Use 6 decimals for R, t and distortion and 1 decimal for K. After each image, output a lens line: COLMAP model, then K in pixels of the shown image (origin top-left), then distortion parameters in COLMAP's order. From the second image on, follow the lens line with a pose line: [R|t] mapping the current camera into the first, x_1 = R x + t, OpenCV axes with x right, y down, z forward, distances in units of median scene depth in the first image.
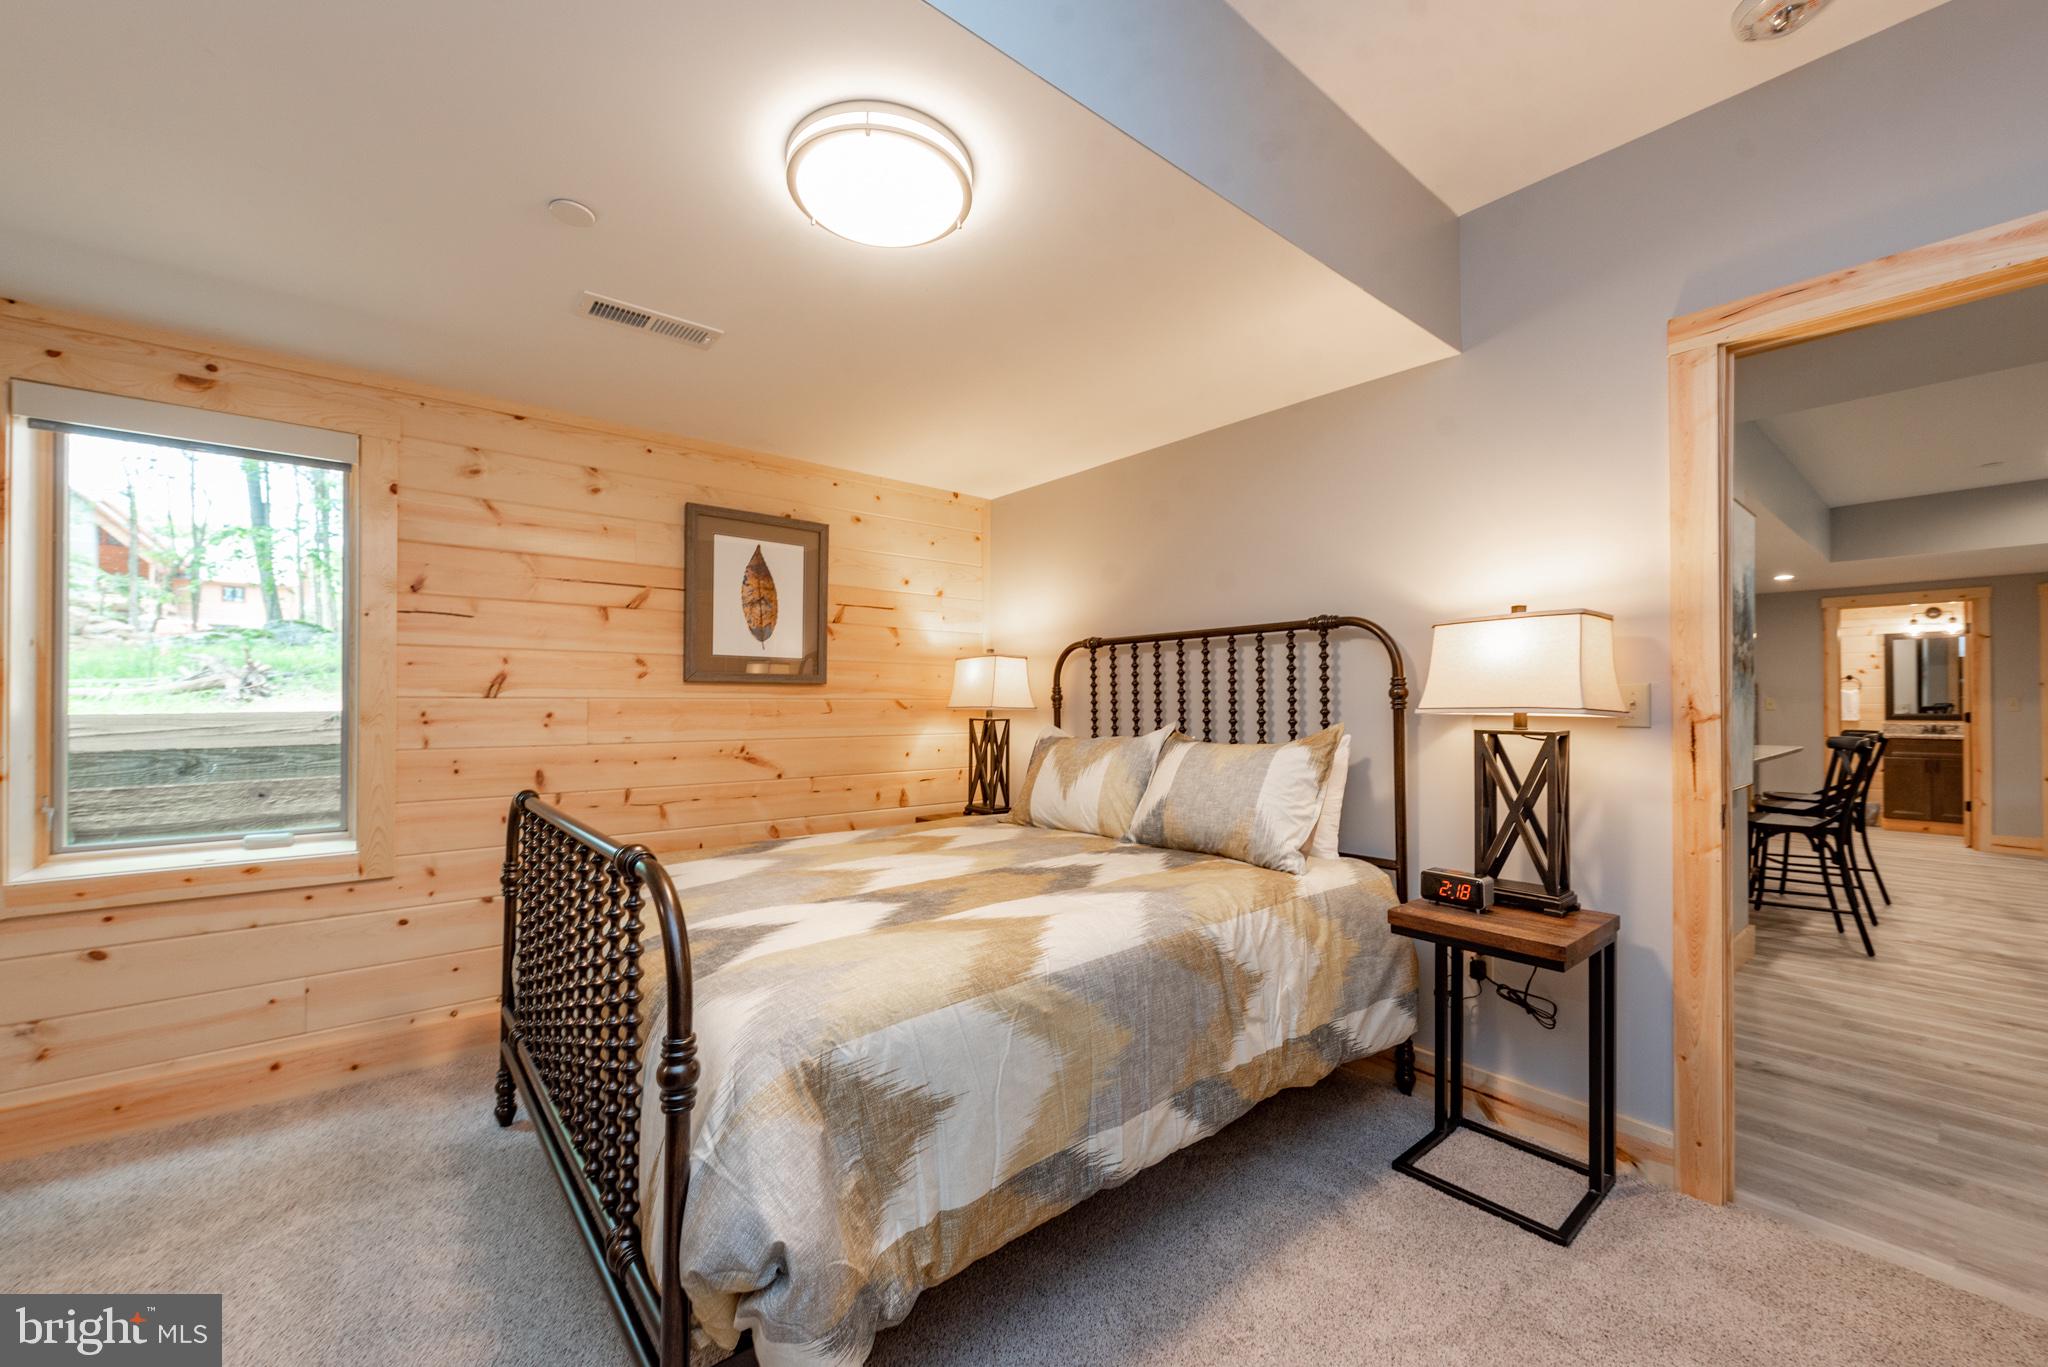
lens RADIAL K [[811.7, 0, 1024.0], [0, 811.7, 683.5], [0, 0, 1]] dist [0.000892, -0.000073]
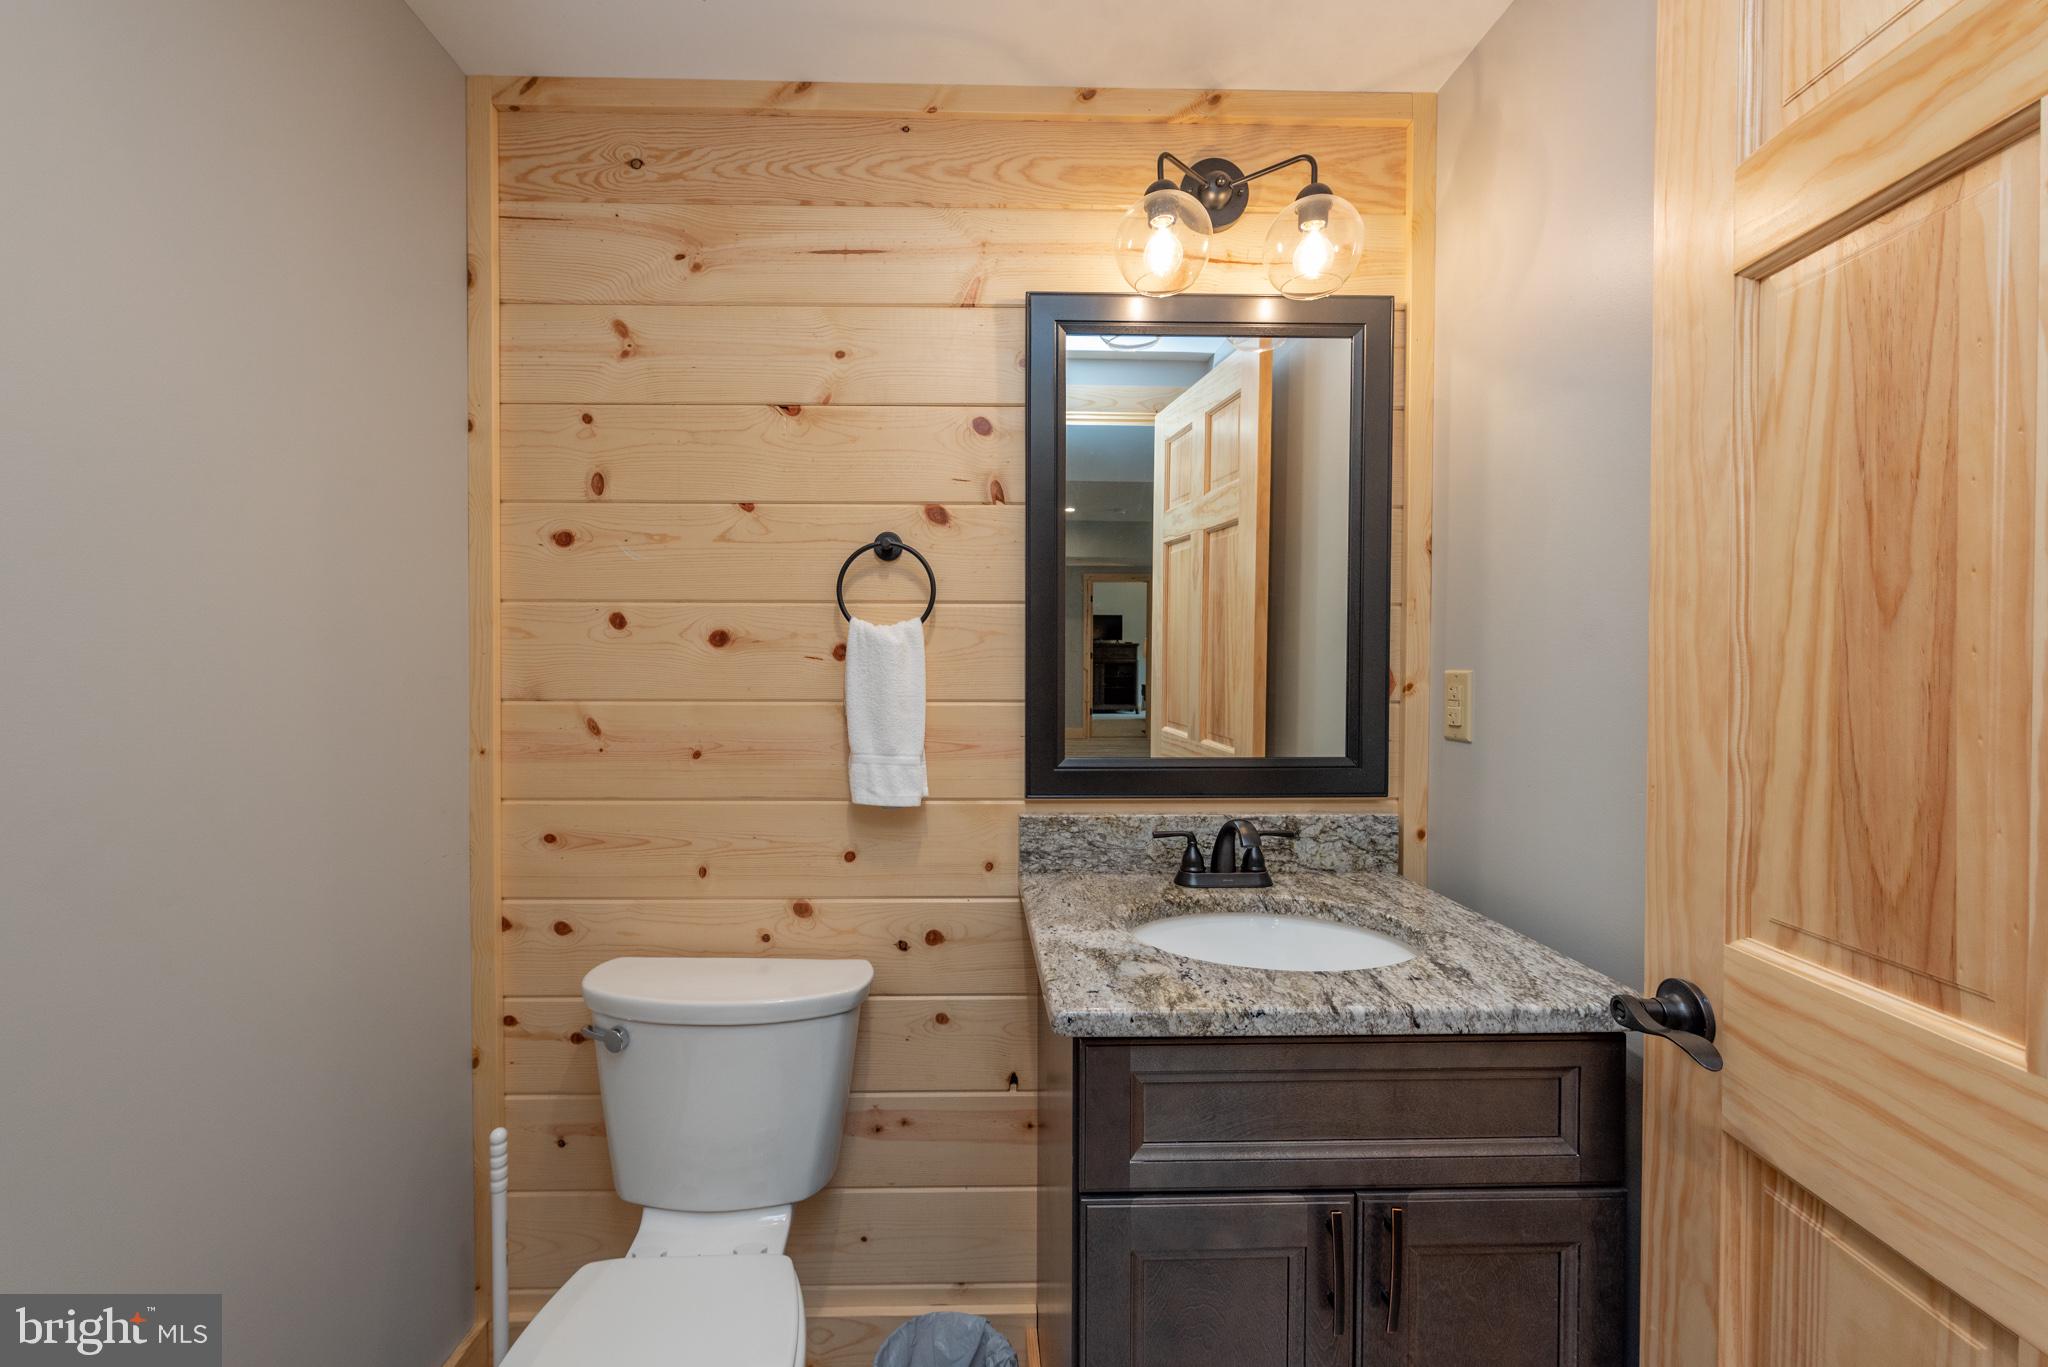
lens RADIAL K [[811.7, 0, 1024.0], [0, 811.7, 683.5], [0, 0, 1]] dist [0.000892, -0.000073]
pose [[0.622093, -0.007598, 0.782907, 0.906418], [-0.011821, 0.999748, 0.019095, 0.017991], [-0.782854, -0.021134, 0.621846, 0.876605]]
